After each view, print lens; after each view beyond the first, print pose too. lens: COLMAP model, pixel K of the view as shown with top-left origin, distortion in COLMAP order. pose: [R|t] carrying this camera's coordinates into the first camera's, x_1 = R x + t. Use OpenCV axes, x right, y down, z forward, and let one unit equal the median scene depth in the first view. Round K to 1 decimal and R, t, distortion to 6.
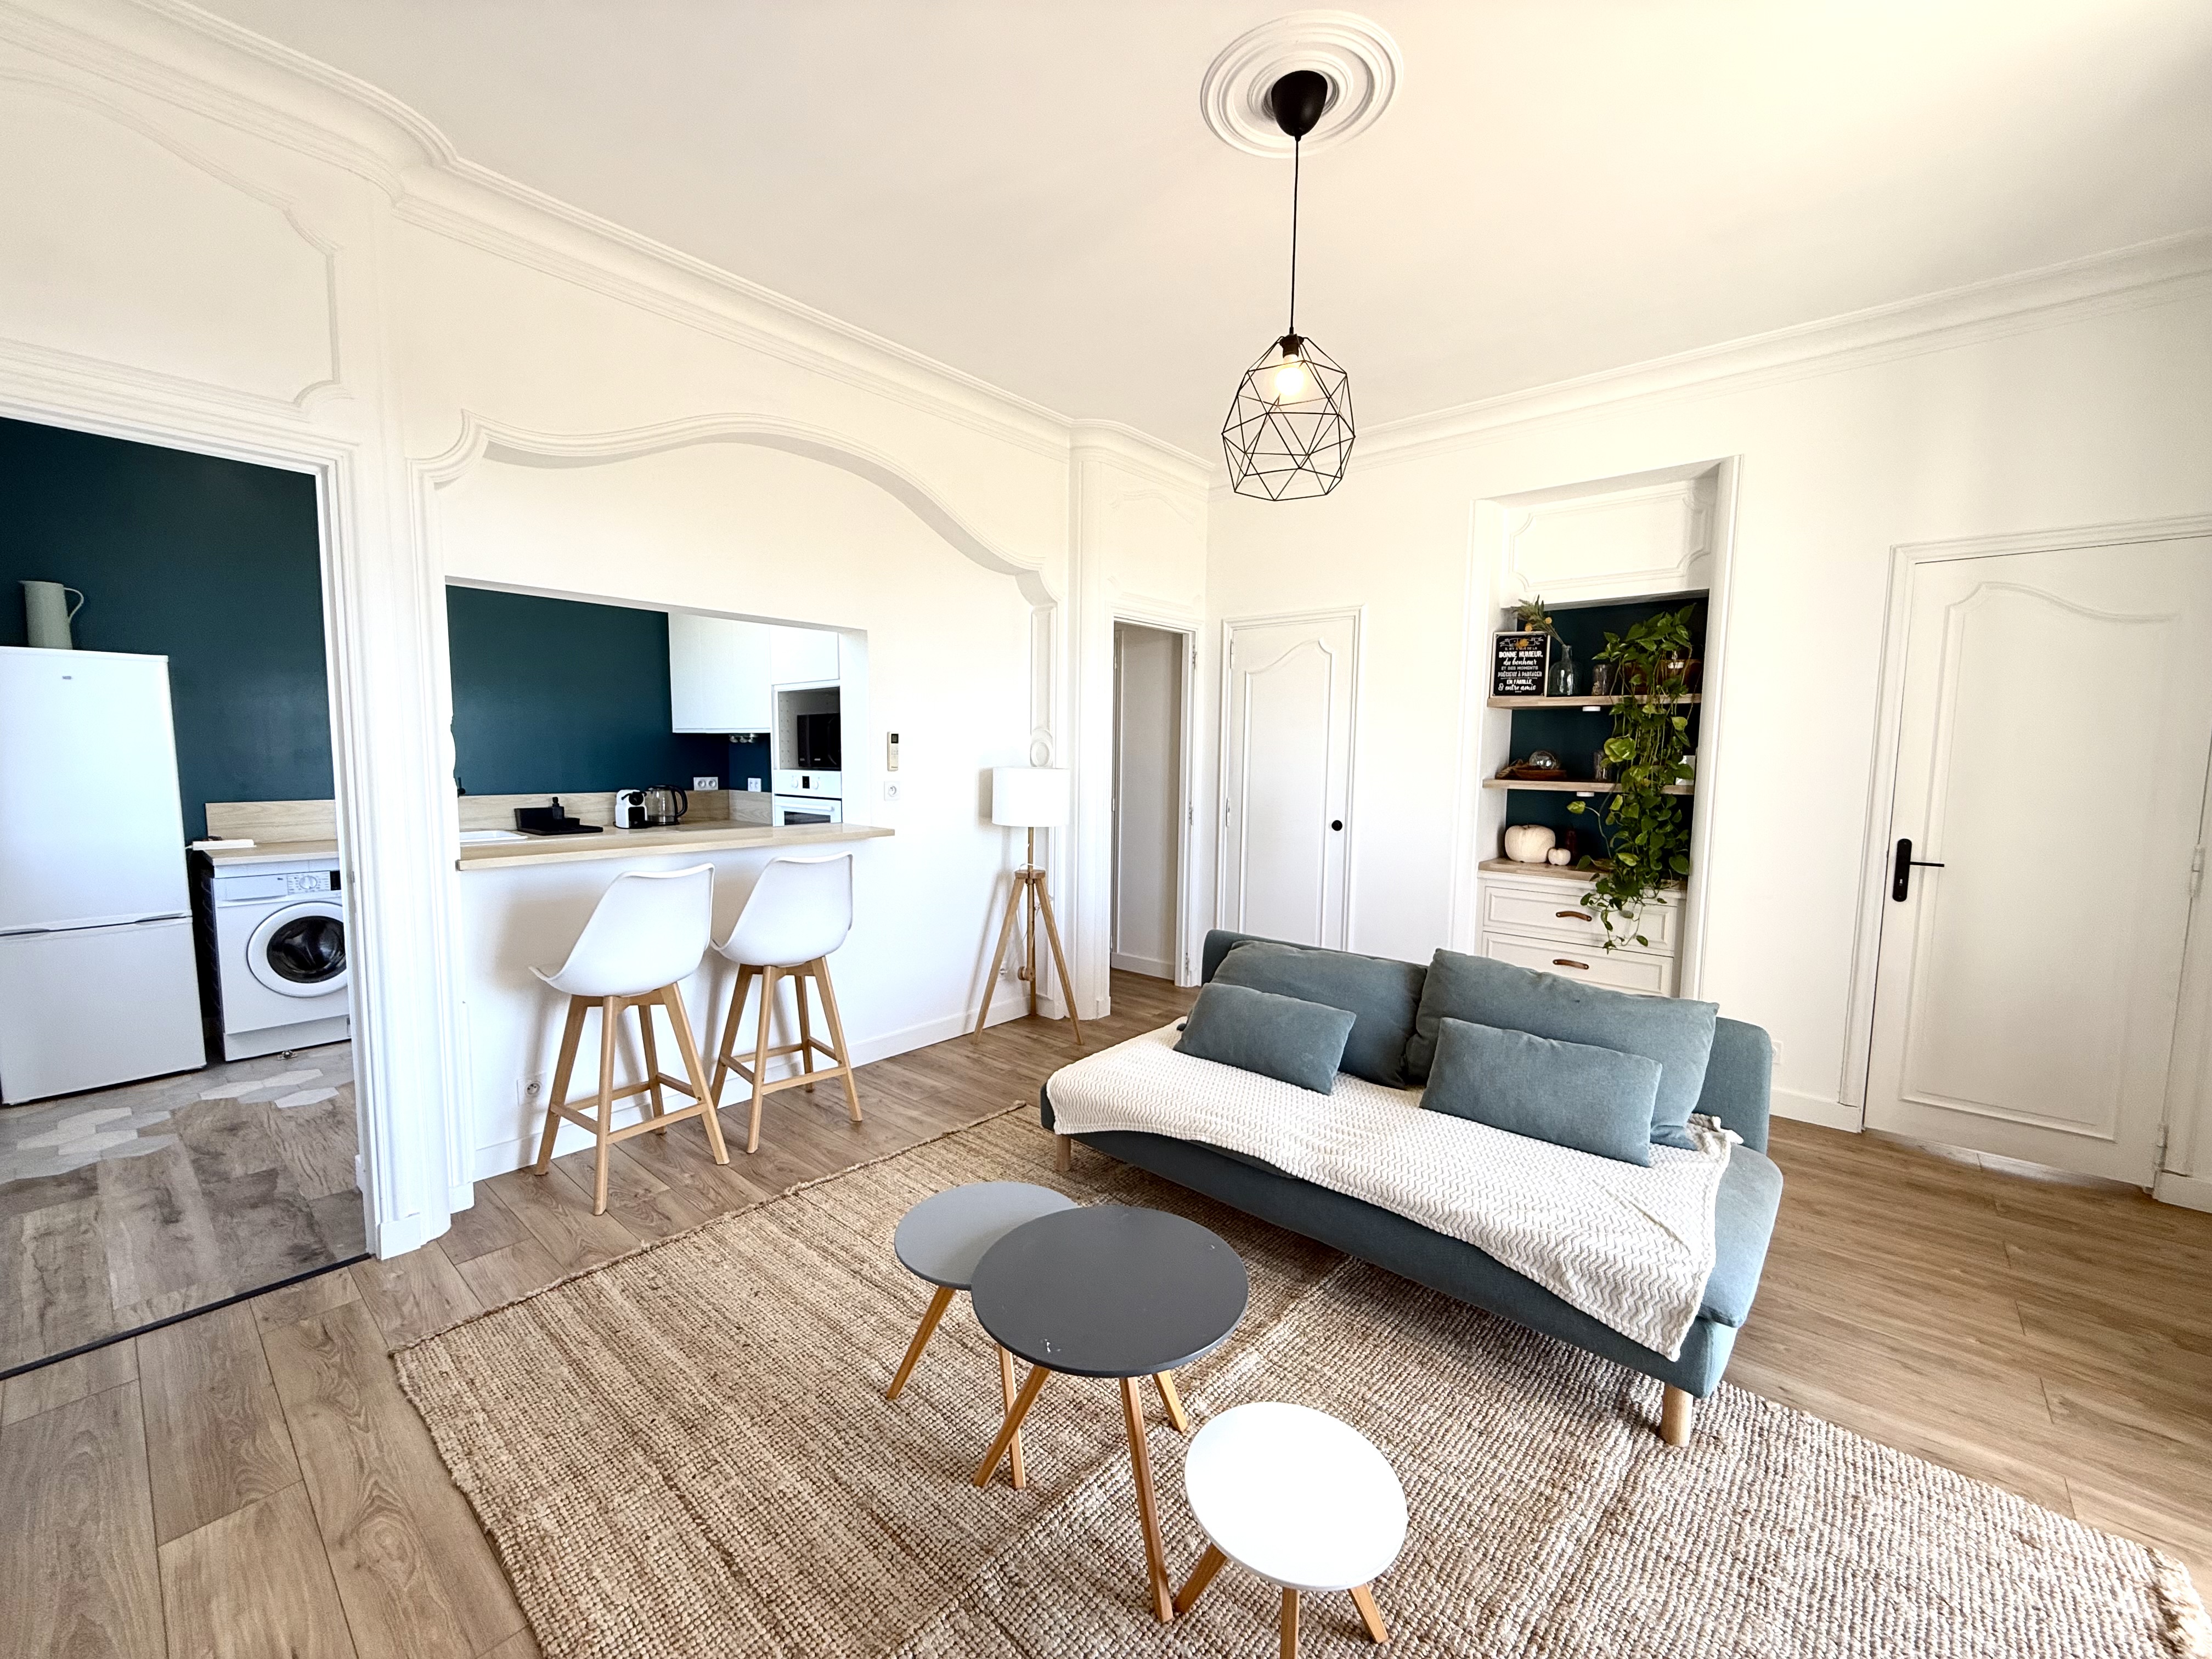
lens RADIAL K [[885.0, 0, 1116.2], [0, 885.0, 828.2], [0, 0, 1]] dist [0.001017, -0.001151]
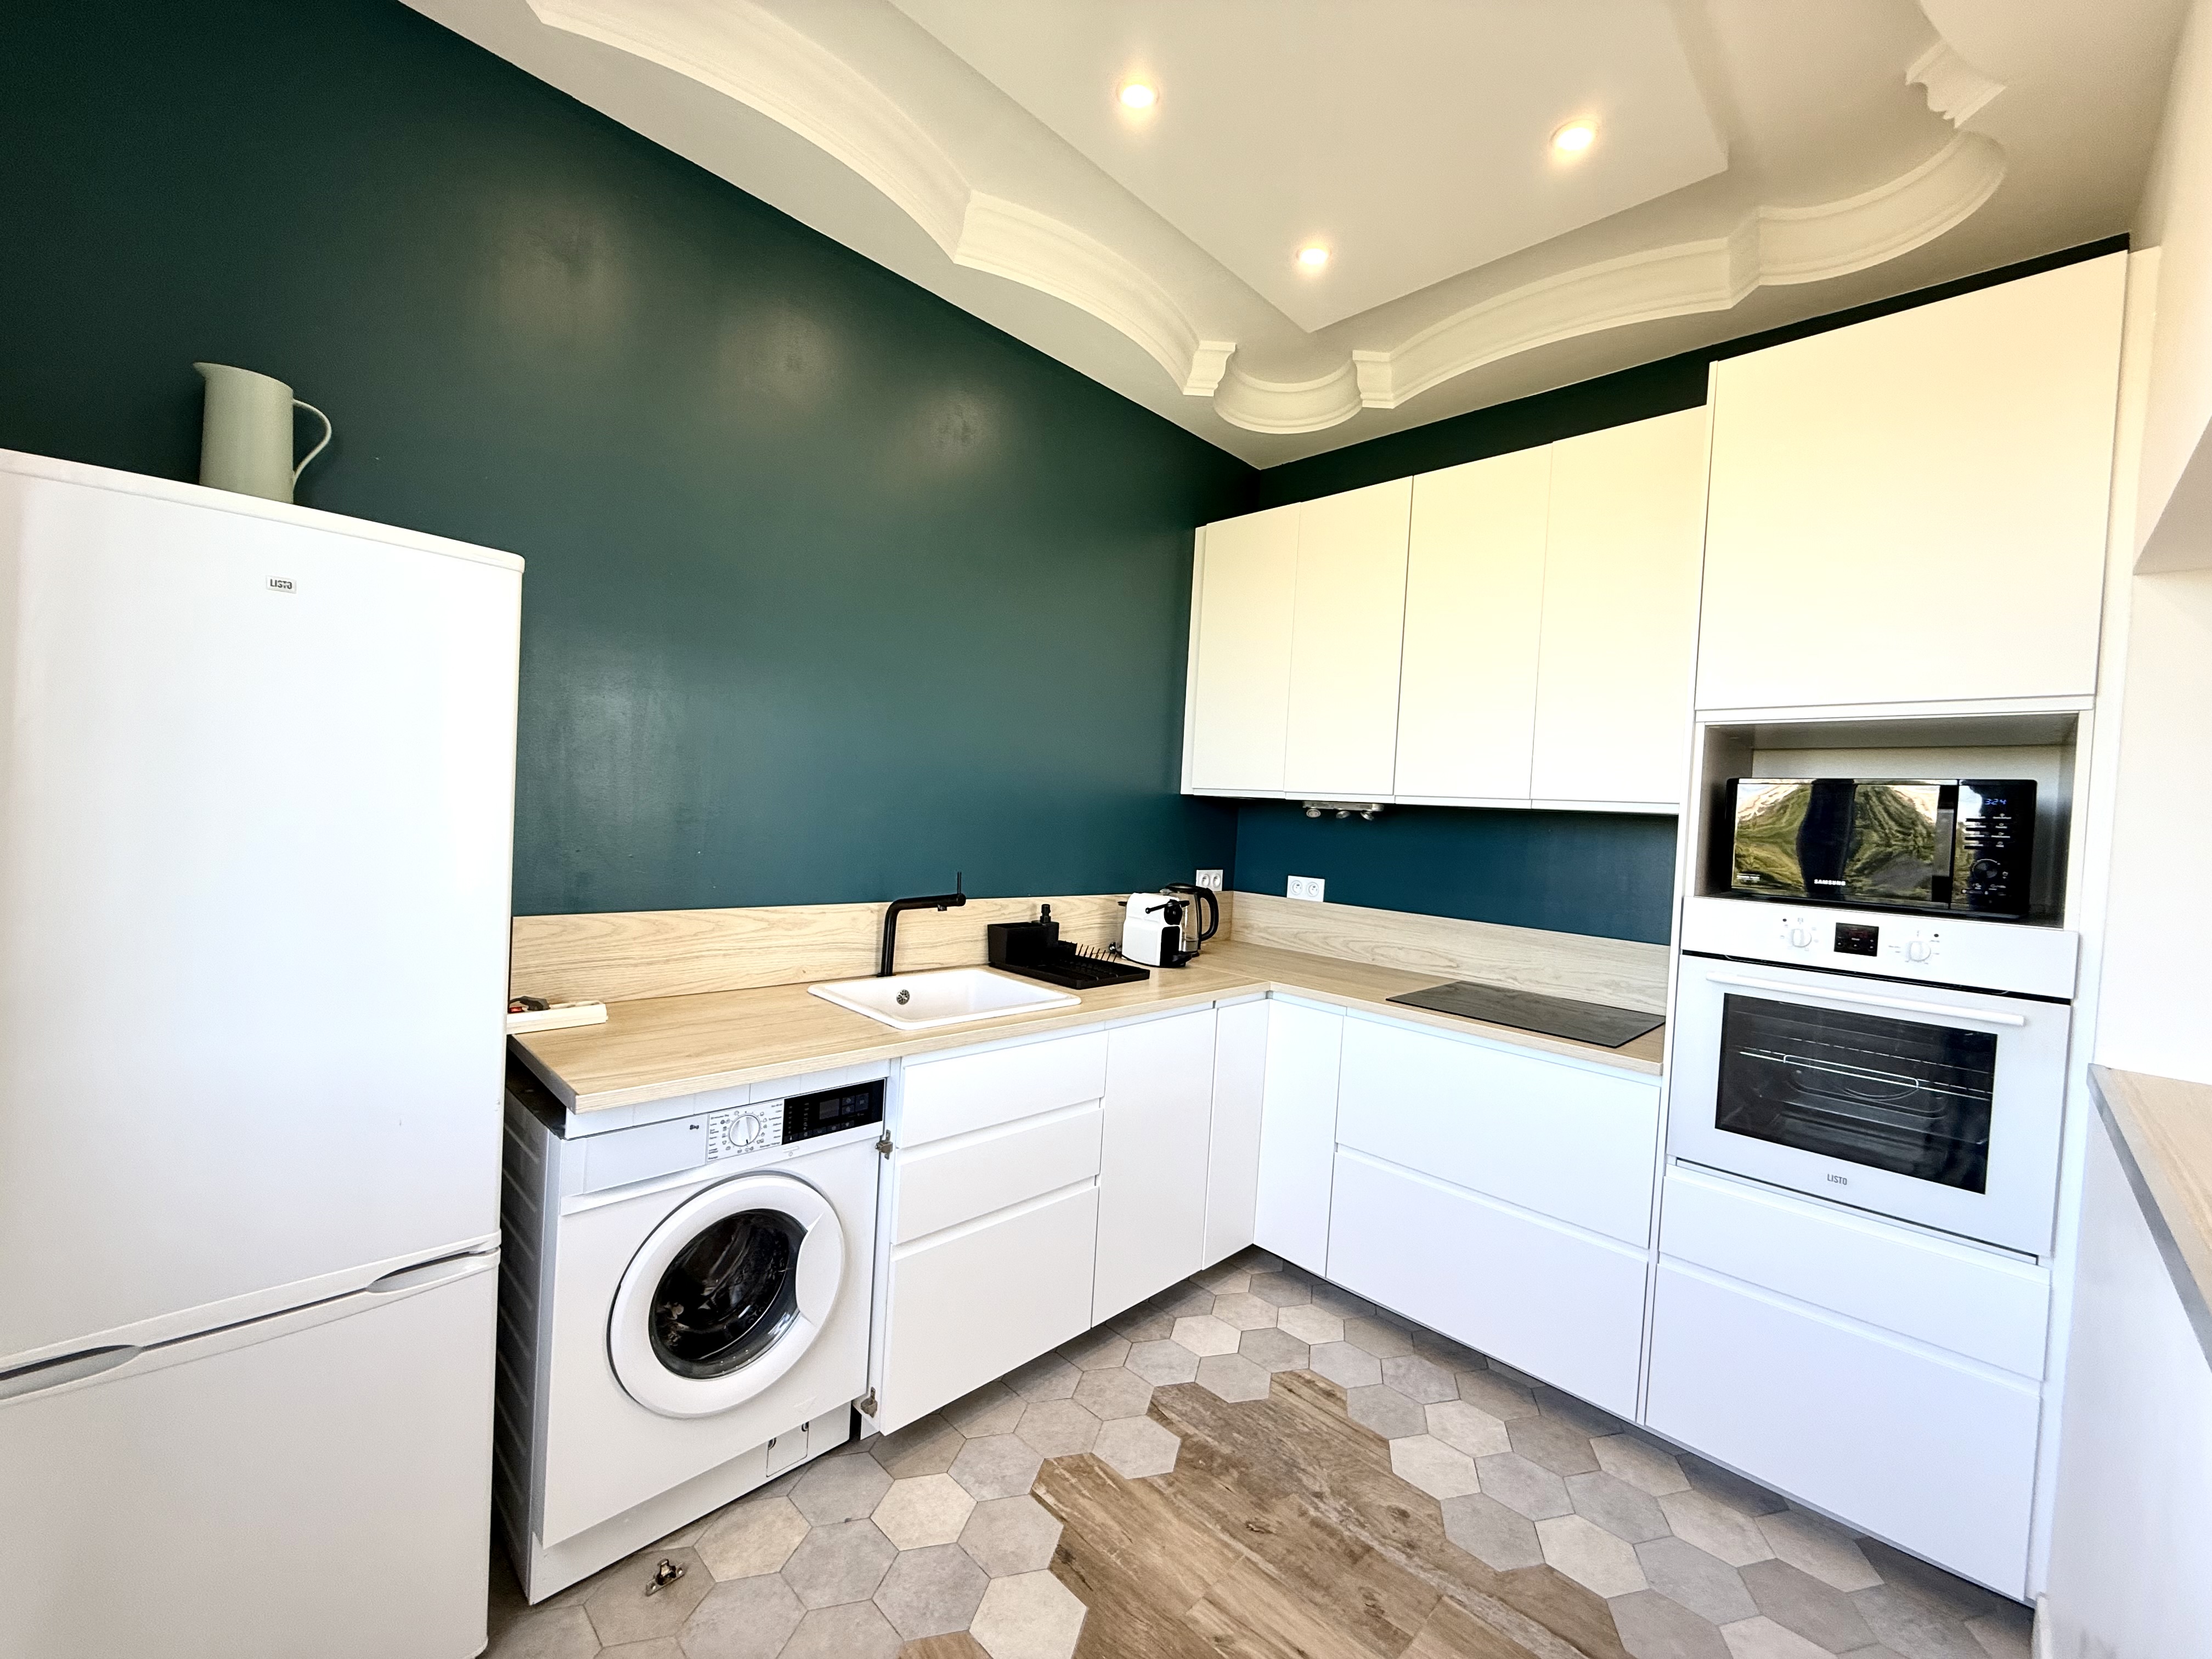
lens RADIAL K [[885.0, 0, 1099.1], [0, 885.0, 823.1], [0, 0, 1]] dist [0.001017, -0.001151]
pose [[0.995334, 0.052706, -0.080817, -0.668481], [-0.058944, 0.995299, -0.076845, -0.053307], [0.076387, 0.081250, 0.993762, 0.550641]]
